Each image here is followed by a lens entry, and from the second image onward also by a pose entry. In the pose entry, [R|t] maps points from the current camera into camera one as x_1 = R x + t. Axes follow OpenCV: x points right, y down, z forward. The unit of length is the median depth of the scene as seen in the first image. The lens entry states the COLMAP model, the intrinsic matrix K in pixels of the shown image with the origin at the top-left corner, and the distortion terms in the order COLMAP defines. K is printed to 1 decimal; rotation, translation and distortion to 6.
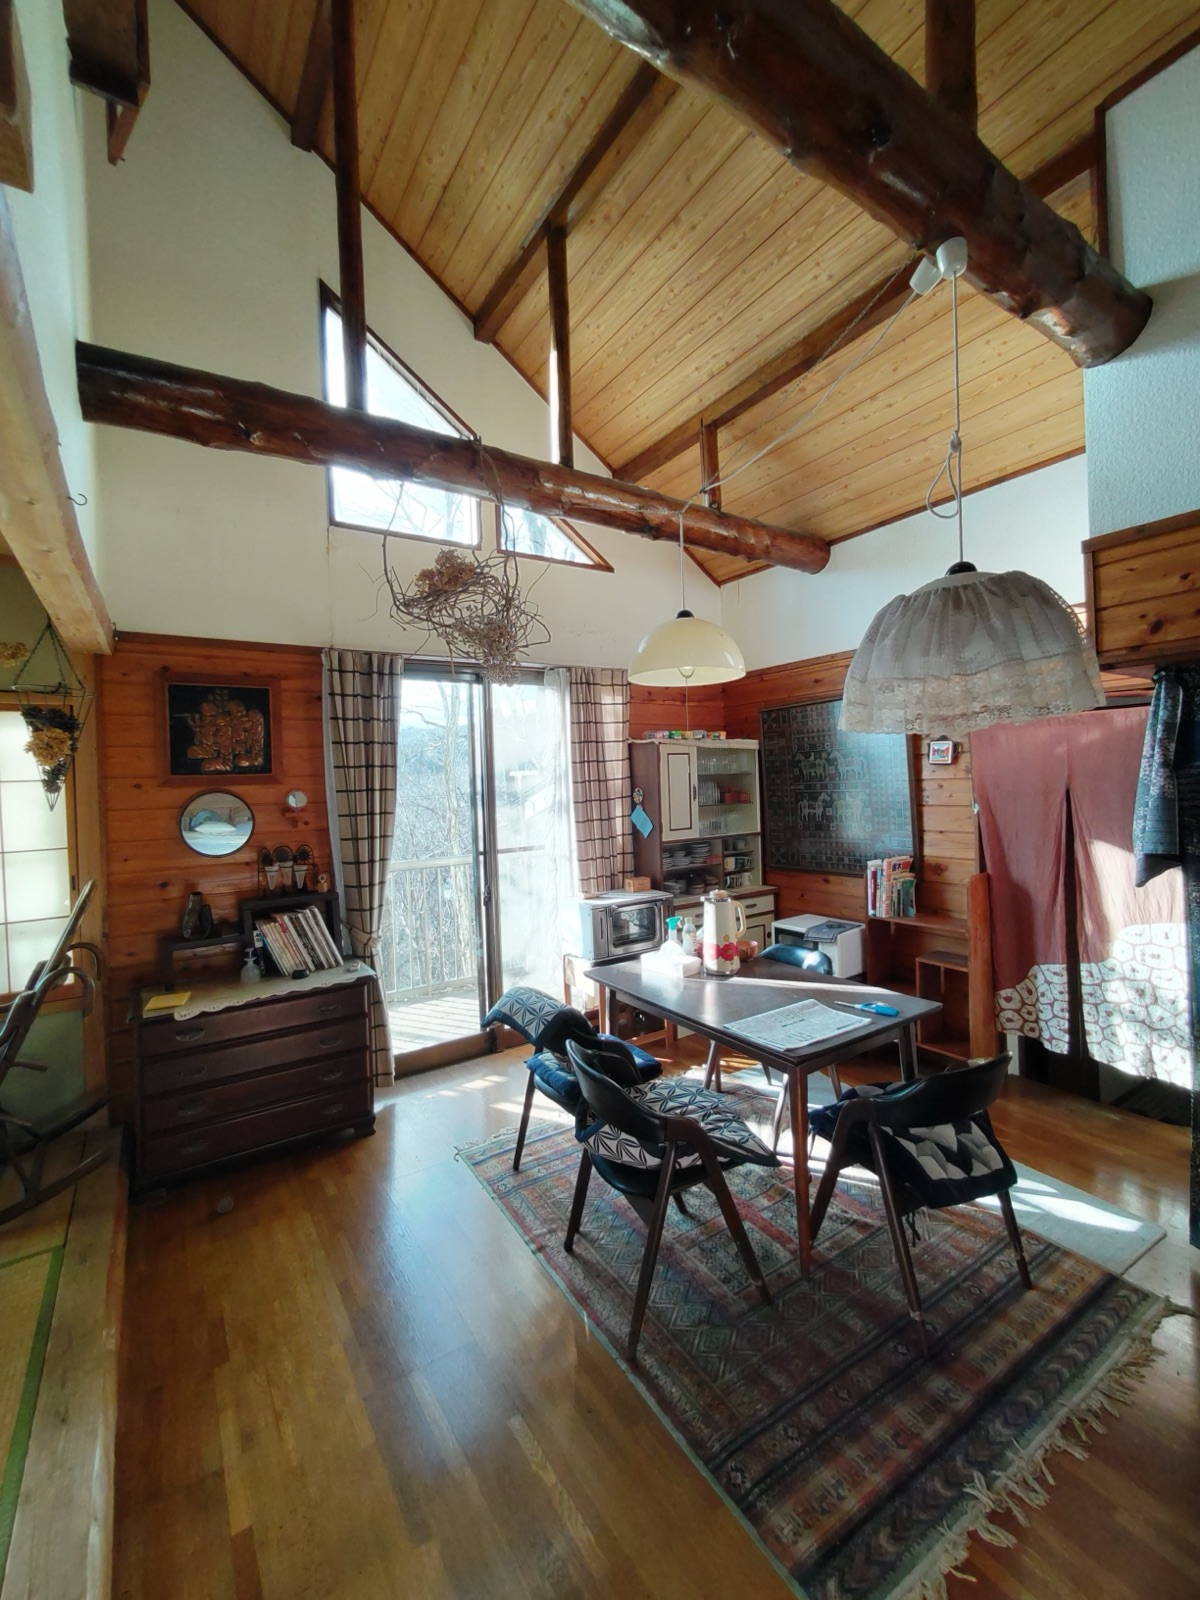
lens RADIAL K [[681.1, 0, 599.1], [0, 681.1, 791.5], [0, 0, 1]] dist [0.001602, 0.000094]
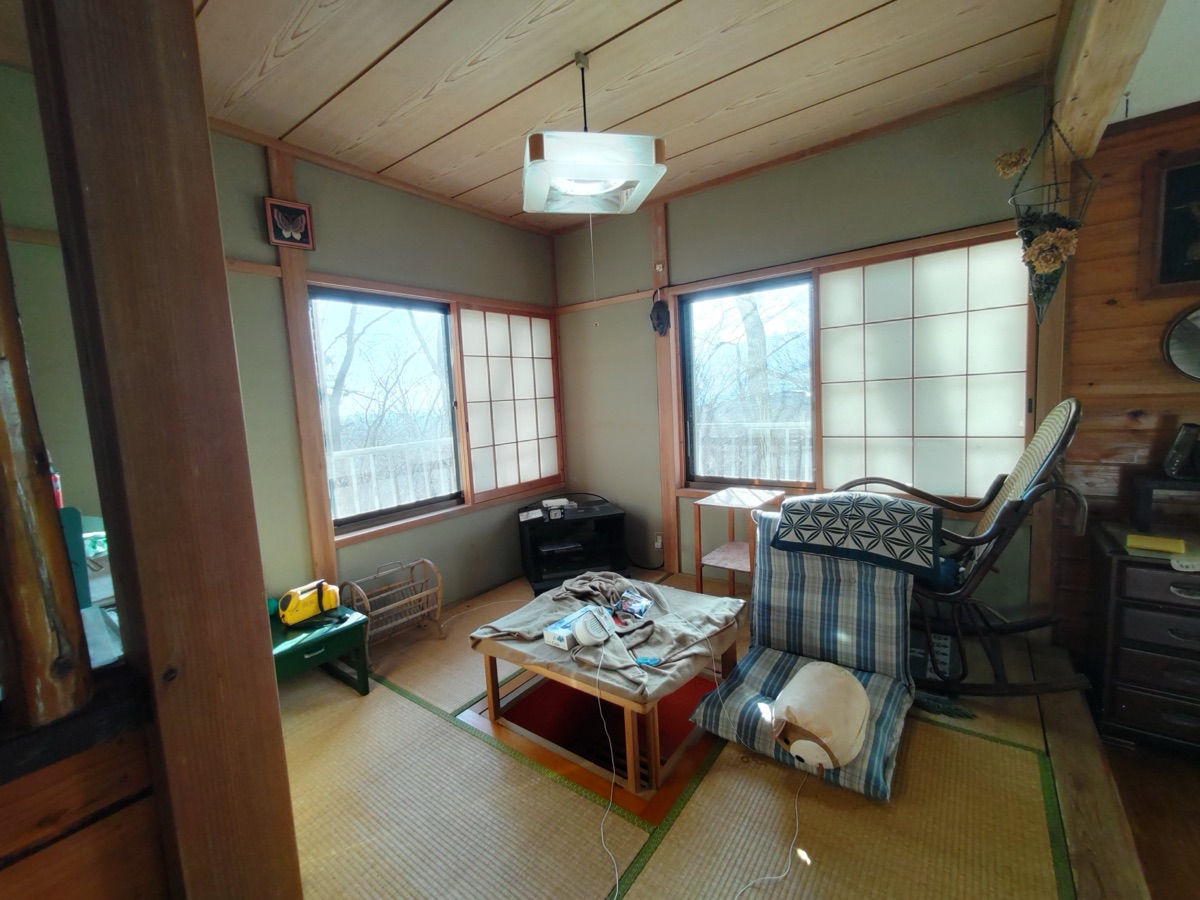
lens RADIAL K [[510.8, 0, 587.9], [0, 510.8, 454.3], [0, 0, 1]] dist [0.001602, 0.000094]
pose [[0.342645, 0.112194, -0.932742, -0.275152], [0.042546, 0.989972, 0.134708, 0.074397], [0.938501, -0.085841, 0.334435, 0.113595]]
